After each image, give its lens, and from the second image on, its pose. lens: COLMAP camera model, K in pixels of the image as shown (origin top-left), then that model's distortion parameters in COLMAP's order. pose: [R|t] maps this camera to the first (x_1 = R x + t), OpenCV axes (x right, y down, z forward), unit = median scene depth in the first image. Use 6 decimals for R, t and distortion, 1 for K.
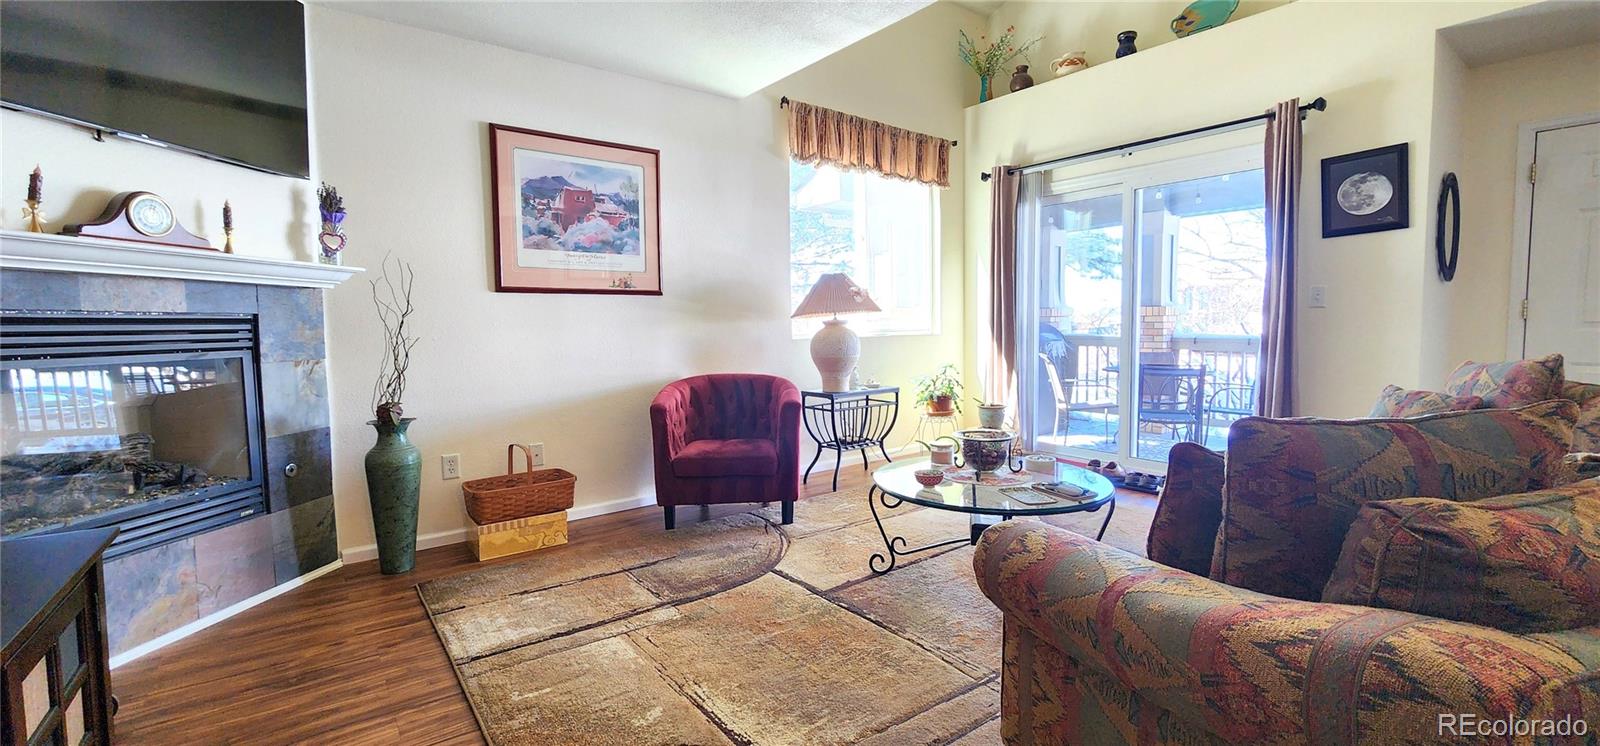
lens RADIAL K [[675.7, 0, 800.0], [0, 675.7, 373.0], [0, 0, 1]] dist [0.000013, -0.000012]
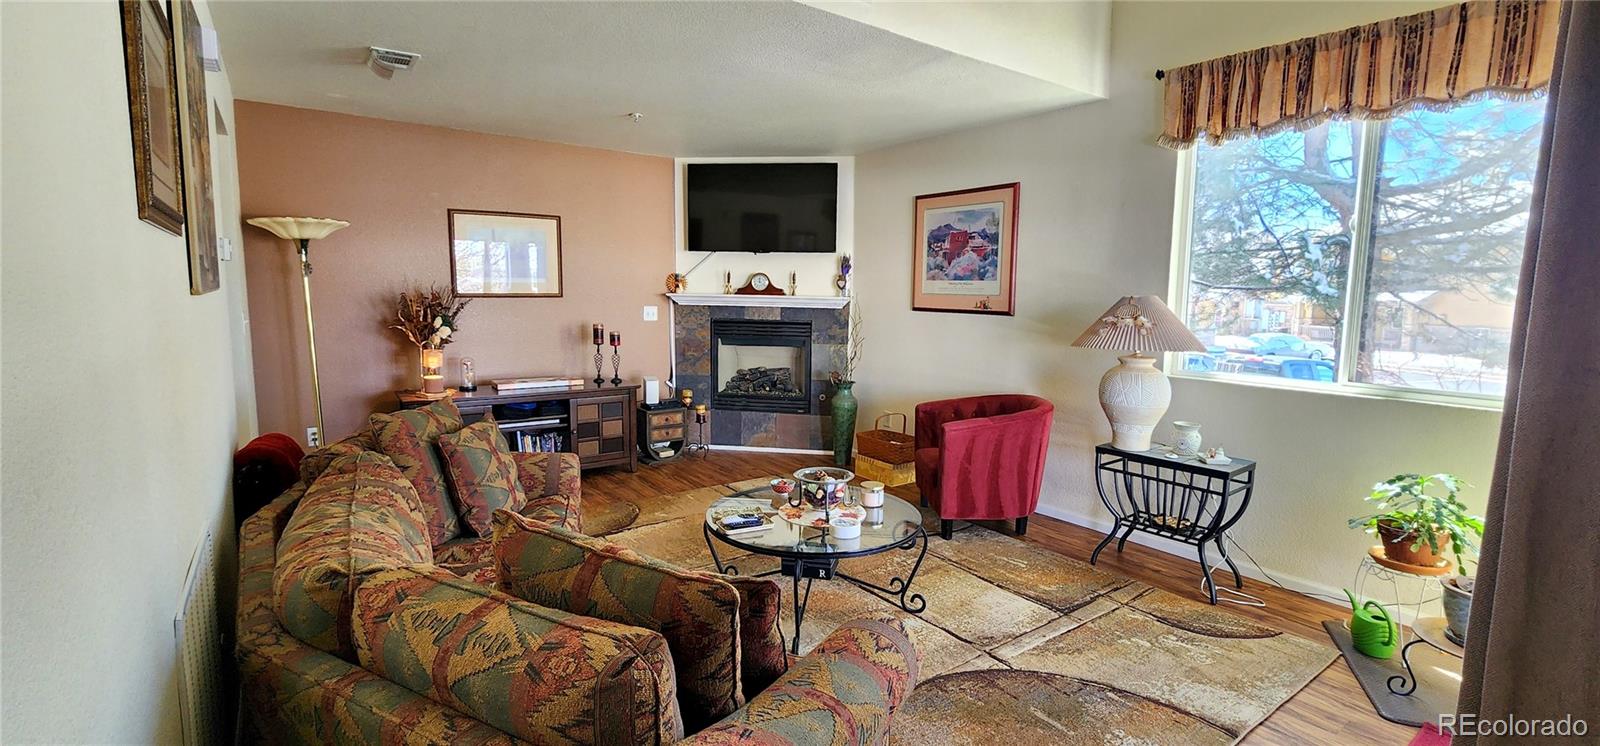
lens RADIAL K [[675.7, 0, 800.0], [0, 675.7, 373.0], [0, 0, 1]] dist [0.000013, -0.000012]
pose [[-0.029193, 0.142223, -0.989404, 0.971260], [-0.077281, 0.986542, 0.144092, -0.168059], [0.996582, 0.080669, -0.017809, 0.741811]]
